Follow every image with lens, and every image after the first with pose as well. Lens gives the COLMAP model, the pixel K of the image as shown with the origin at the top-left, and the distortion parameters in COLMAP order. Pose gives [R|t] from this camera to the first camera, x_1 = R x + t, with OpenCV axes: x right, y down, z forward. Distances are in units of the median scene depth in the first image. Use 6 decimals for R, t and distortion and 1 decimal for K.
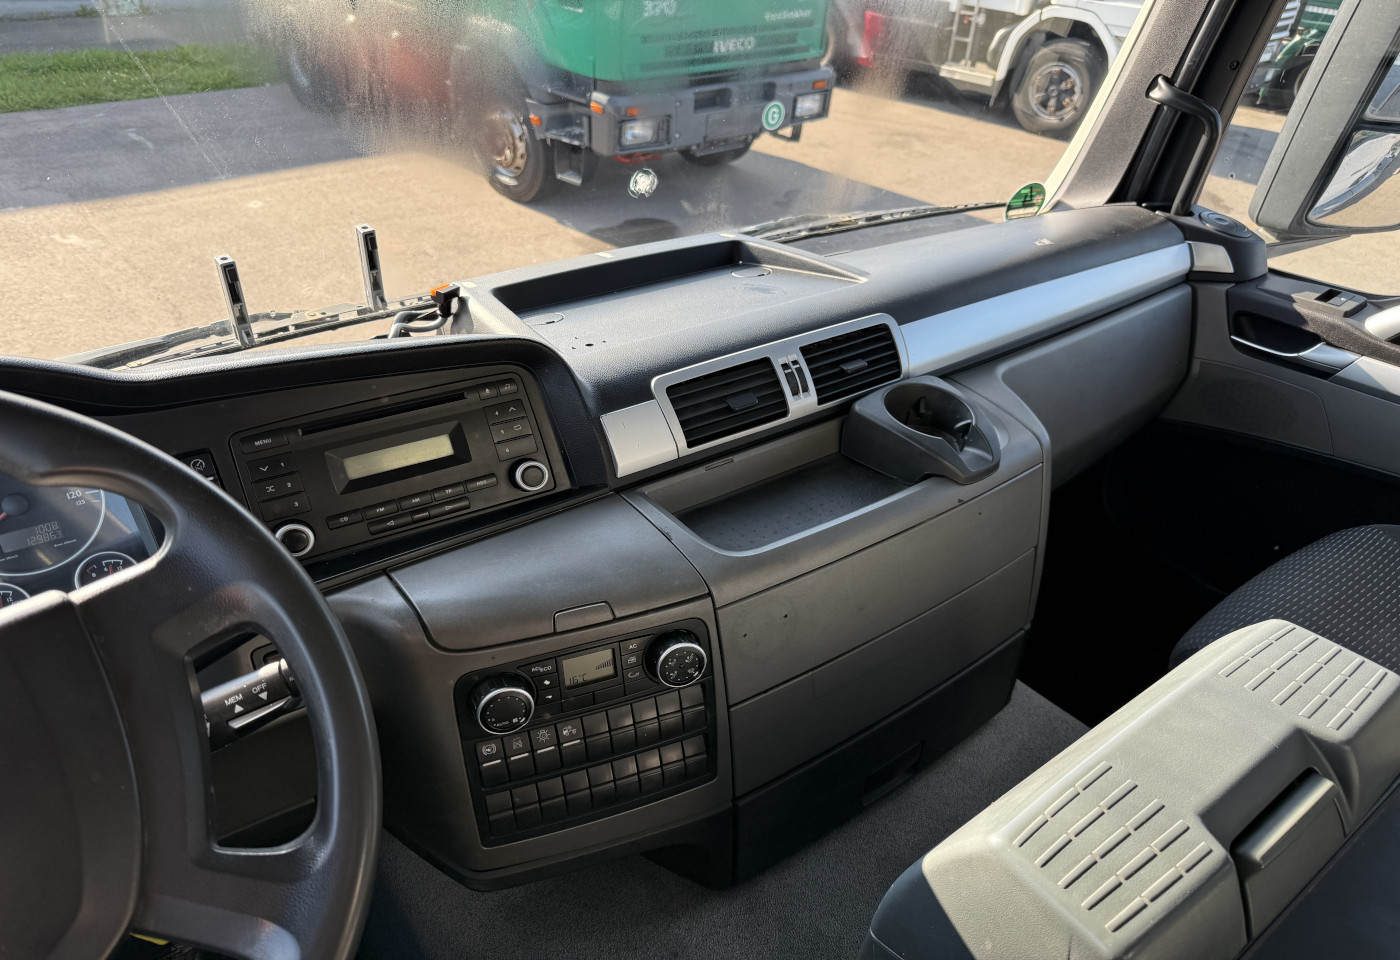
lens RADIAL K [[978.7, 0, 723.1], [0, 978.7, 515.7], [0, 0, 1]] dist [0.032849, -0.033942]
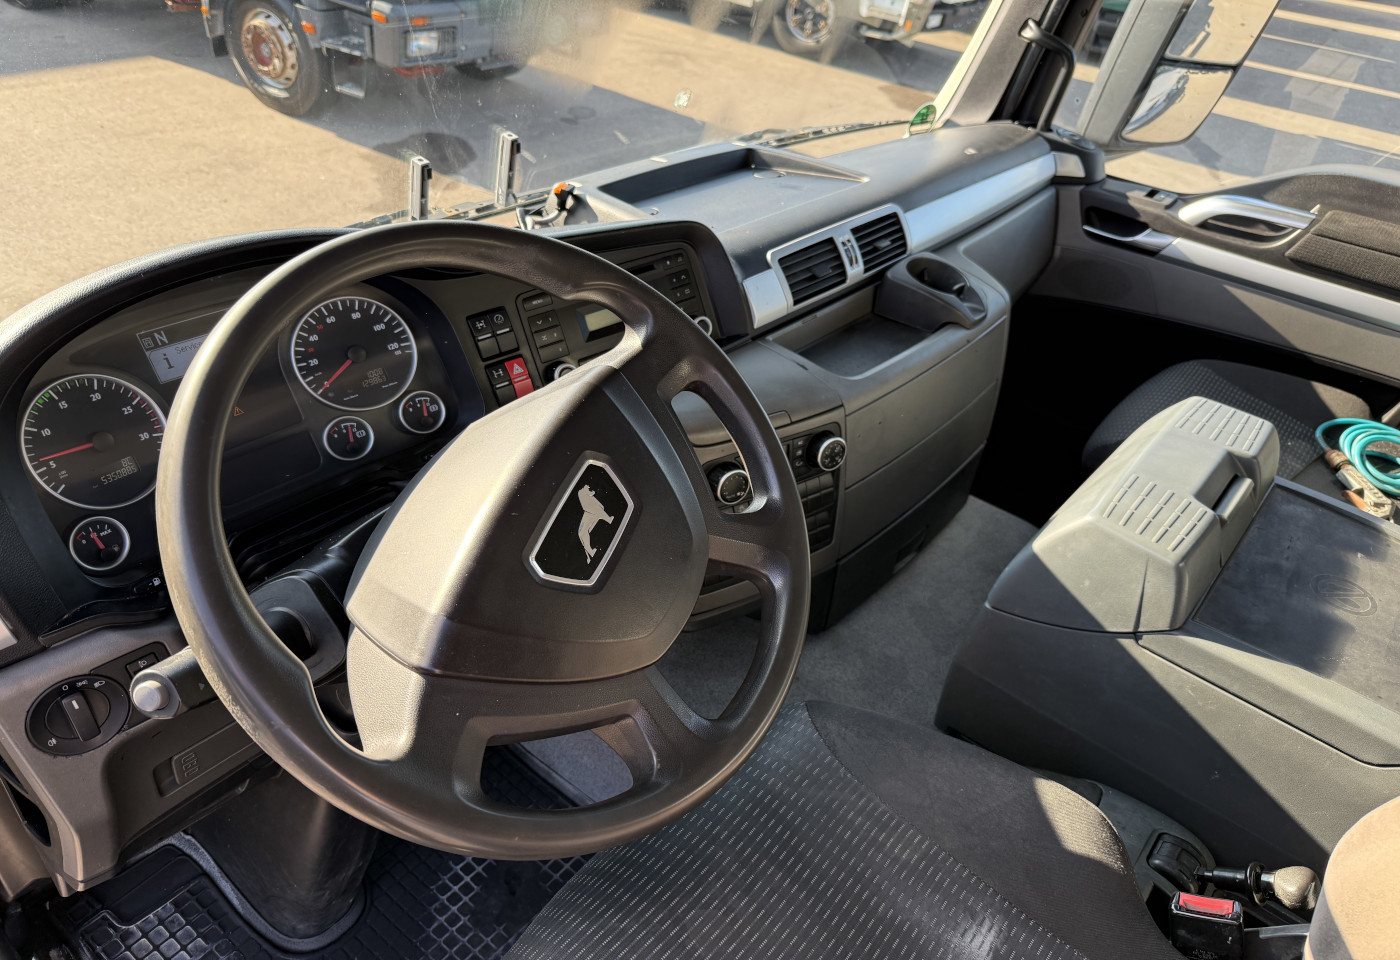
lens RADIAL K [[978.7, 0, 688.3], [0, 978.7, 531.2], [0, 0, 1]] dist [0.032849, -0.033942]
pose [[0.972402, -0.080948, 0.218819, -0.334523], [0.061812, 0.993752, 0.092935, 0.071132], [-0.224975, -0.076844, 0.971330, -0.202449]]
